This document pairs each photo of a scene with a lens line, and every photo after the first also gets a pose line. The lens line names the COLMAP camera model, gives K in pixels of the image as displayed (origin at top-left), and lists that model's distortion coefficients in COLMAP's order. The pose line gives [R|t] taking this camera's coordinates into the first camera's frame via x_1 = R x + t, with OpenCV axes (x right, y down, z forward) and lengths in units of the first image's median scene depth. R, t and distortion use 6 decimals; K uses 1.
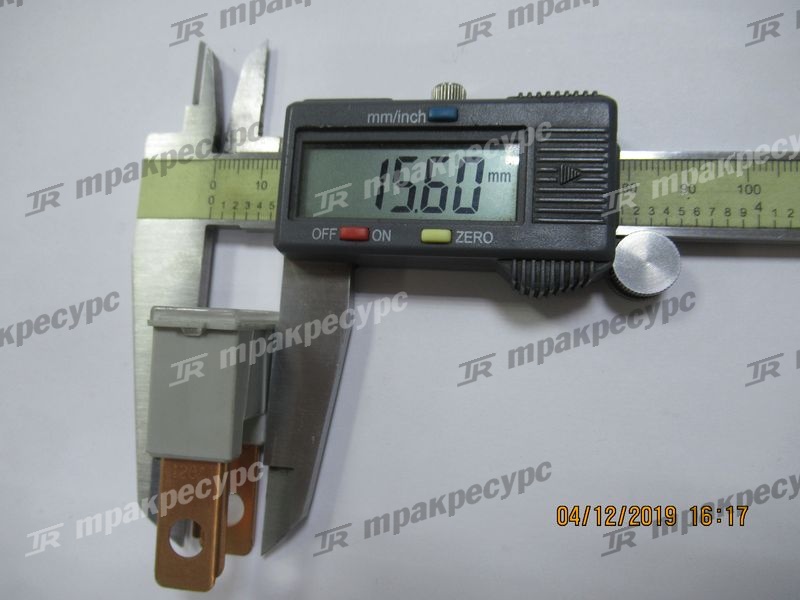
lens RADIAL K [[612.5, 0, 401.3], [0, 612.5, 299.0], [0, 0, 1]] dist [0.000190, -0.001741]
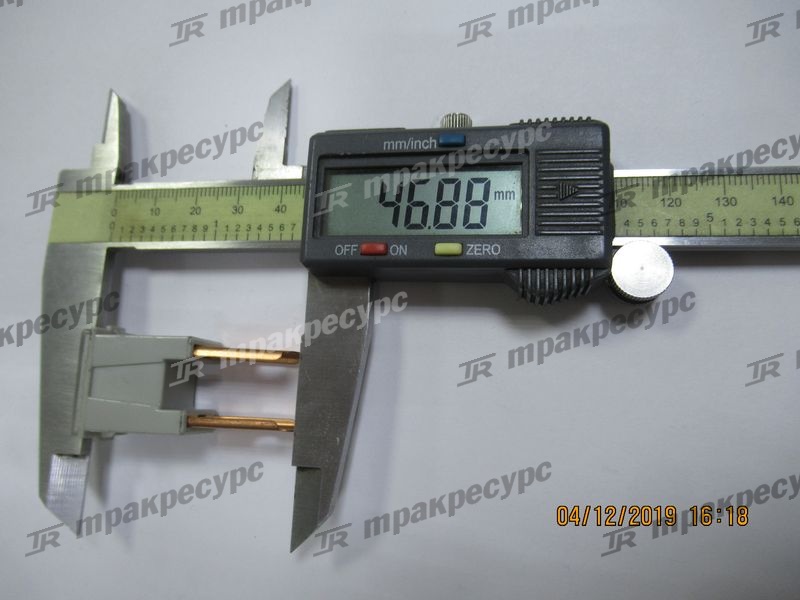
lens RADIAL K [[612.5, 0, 399.7], [0, 612.5, 294.9], [0, 0, 1]] dist [0.000190, -0.001741]
pose [[0.999737, -0.019369, -0.012303, -0.017797], [0.018582, 0.997955, -0.061158, 0.042383], [0.013462, 0.060913, 0.998052, -0.088177]]
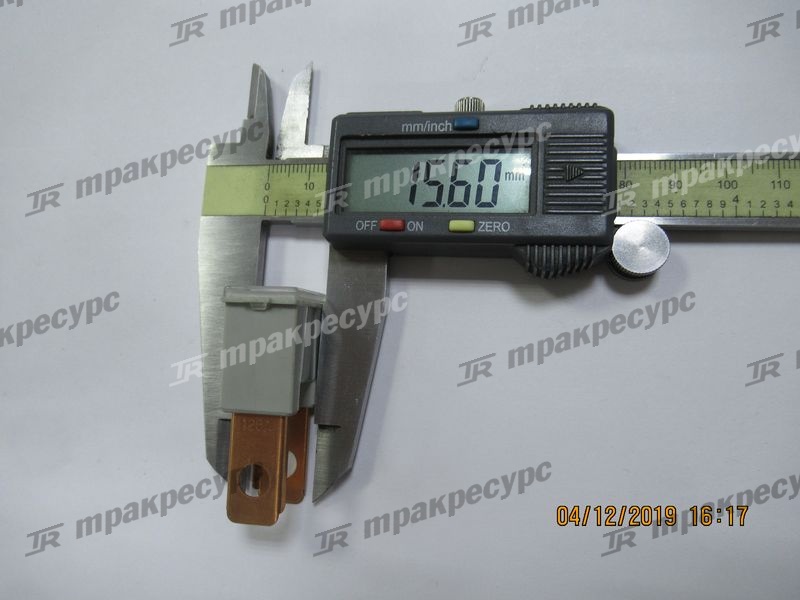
lens RADIAL K [[612.5, 0, 399.8], [0, 612.5, 297.4], [0, 0, 1]] dist [0.000190, -0.001741]
pose [[0.999881, -0.006419, -0.014060, -0.045200], [0.006122, 0.999759, -0.021060, 0.057101], [0.014192, 0.020971, 0.999679, -0.175171]]
